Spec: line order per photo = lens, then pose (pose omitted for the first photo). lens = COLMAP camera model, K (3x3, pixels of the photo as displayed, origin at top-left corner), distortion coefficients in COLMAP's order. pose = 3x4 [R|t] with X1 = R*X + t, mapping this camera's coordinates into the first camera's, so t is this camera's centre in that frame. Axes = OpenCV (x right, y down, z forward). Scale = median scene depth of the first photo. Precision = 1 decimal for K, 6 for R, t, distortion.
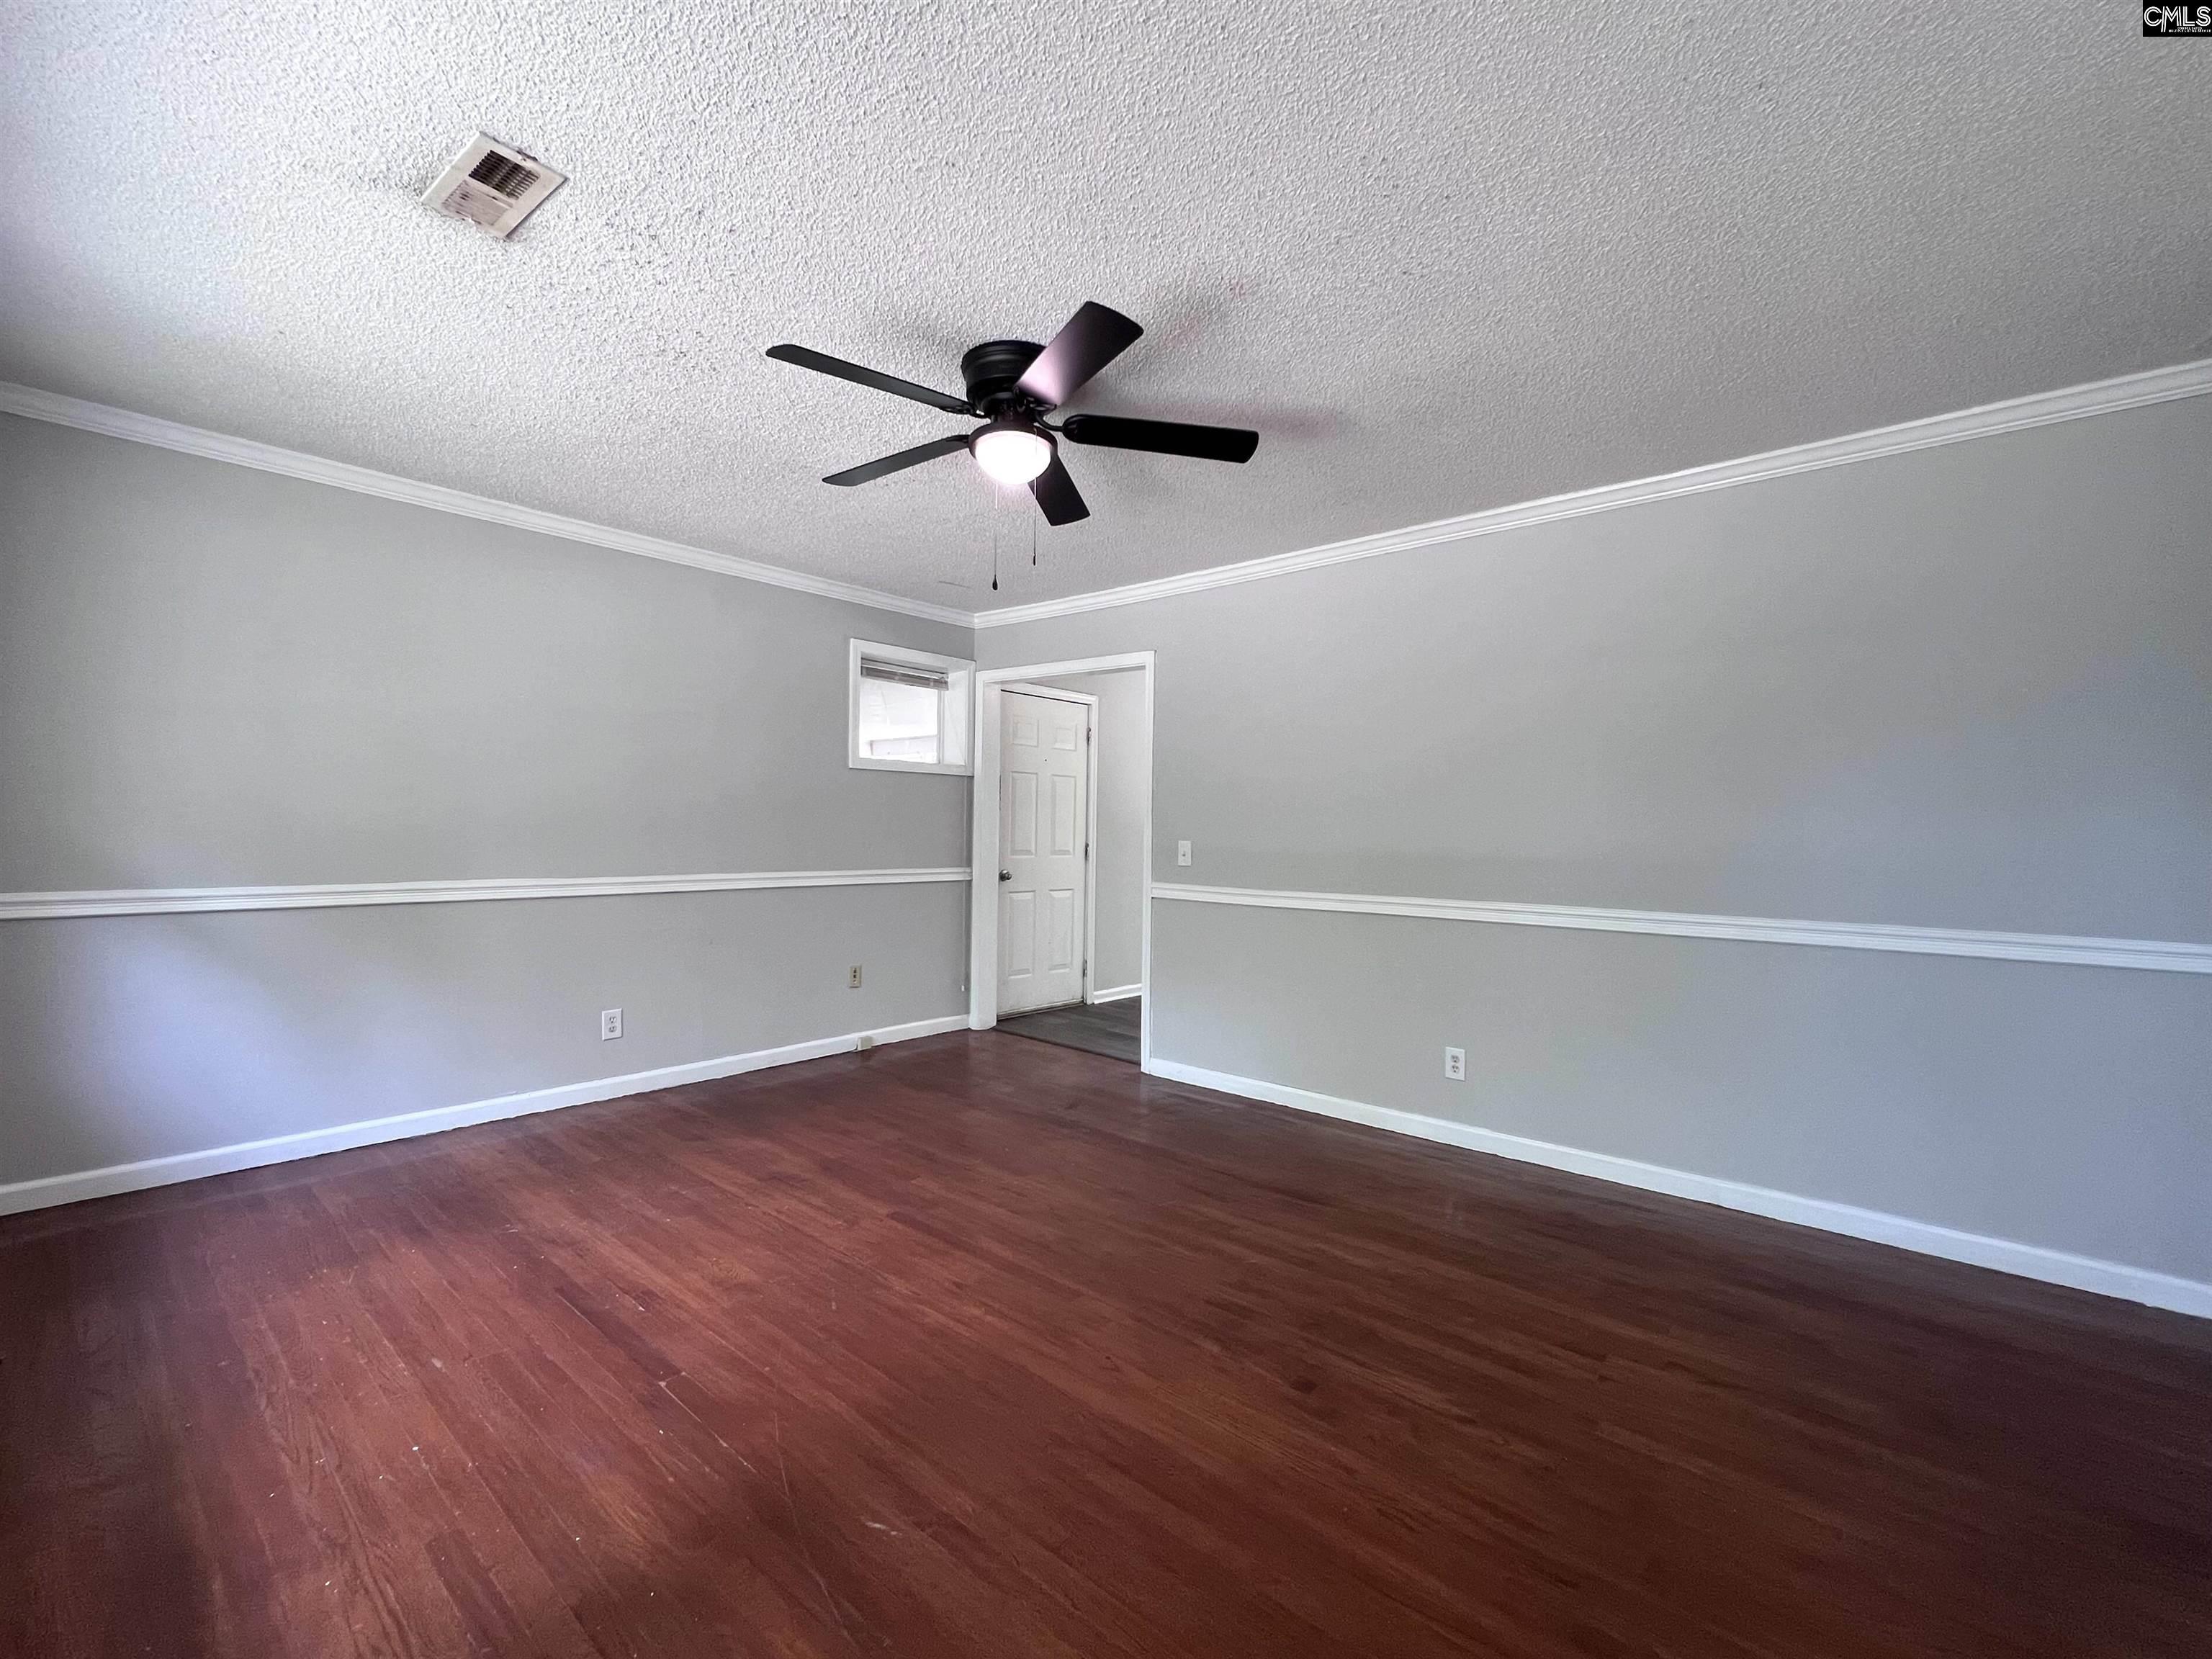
lens RADIAL K [[927.0, 0, 1106.0], [0, 927.0, 829.5], [0, 0, 1]] dist [-0.000300, -0.000071]
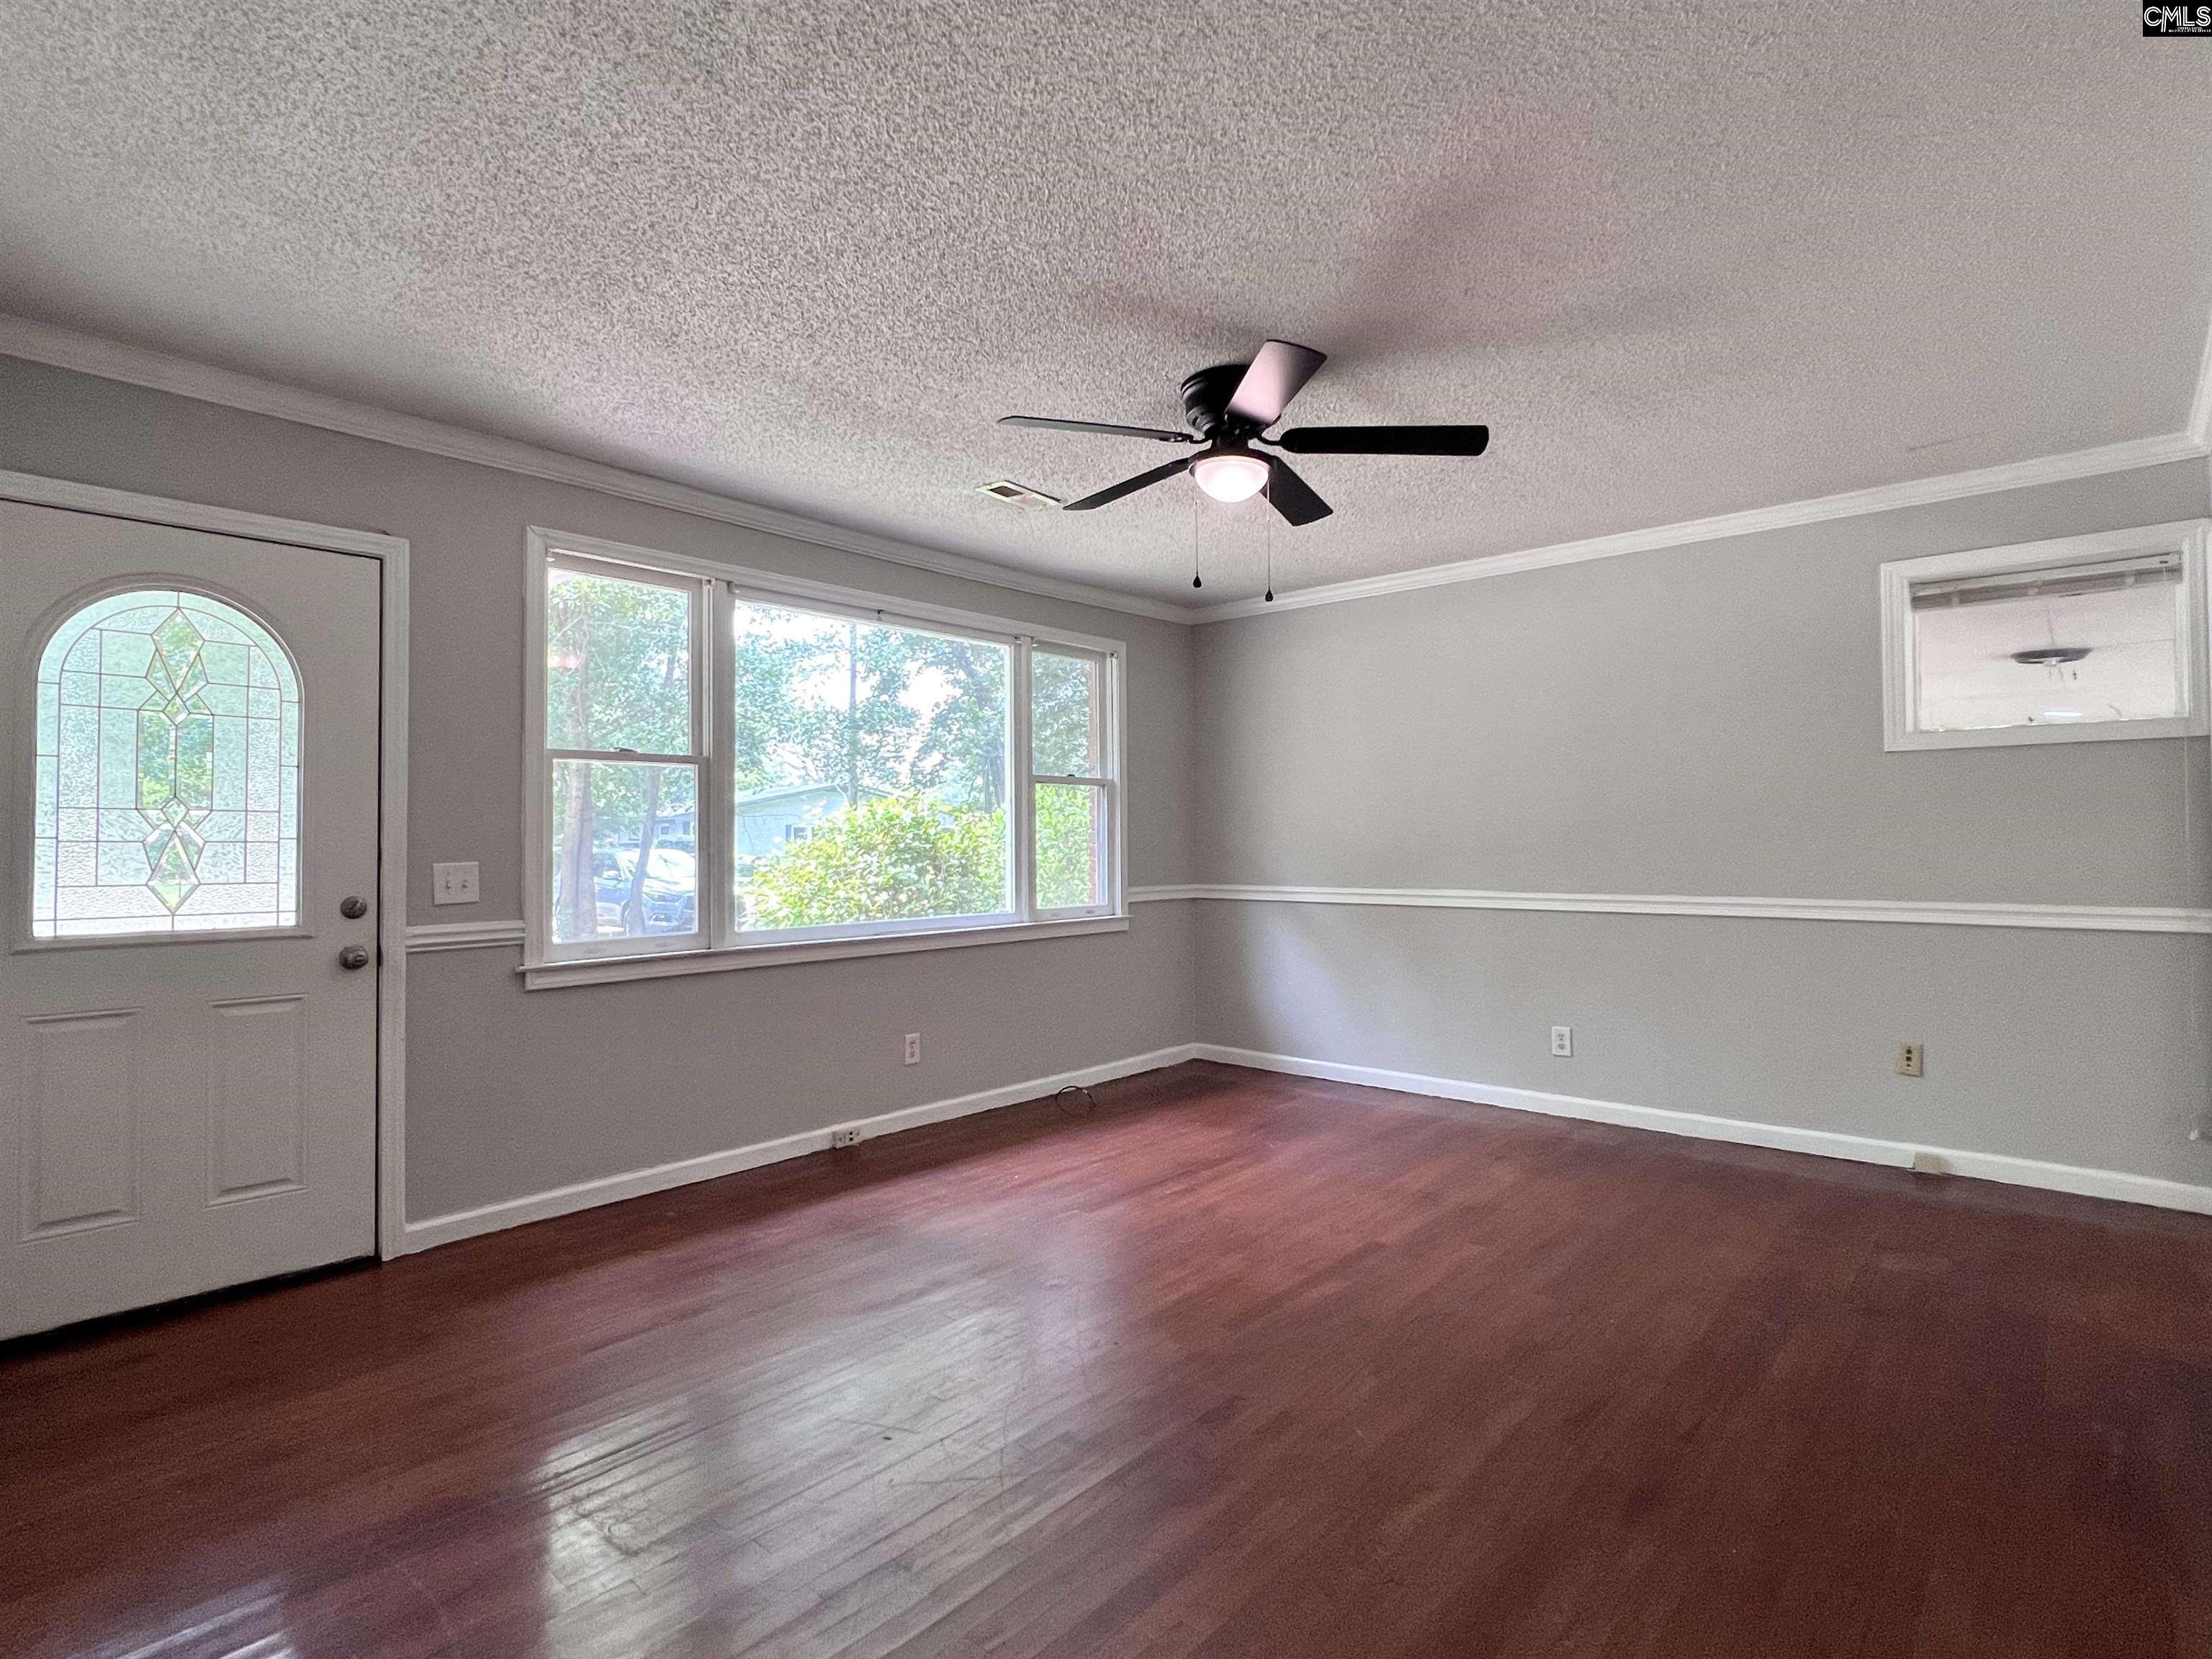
lens RADIAL K [[1114.5, 0, 1106.0], [0, 1114.5, 829.5], [0, 0, 1]] dist [0.001511, 0.000170]
pose [[0.007047, -0.023256, -0.999705, 0.857353], [0.010262, 0.999679, -0.023183, 0.007335], [0.999923, -0.010096, 0.007283, 0.652766]]
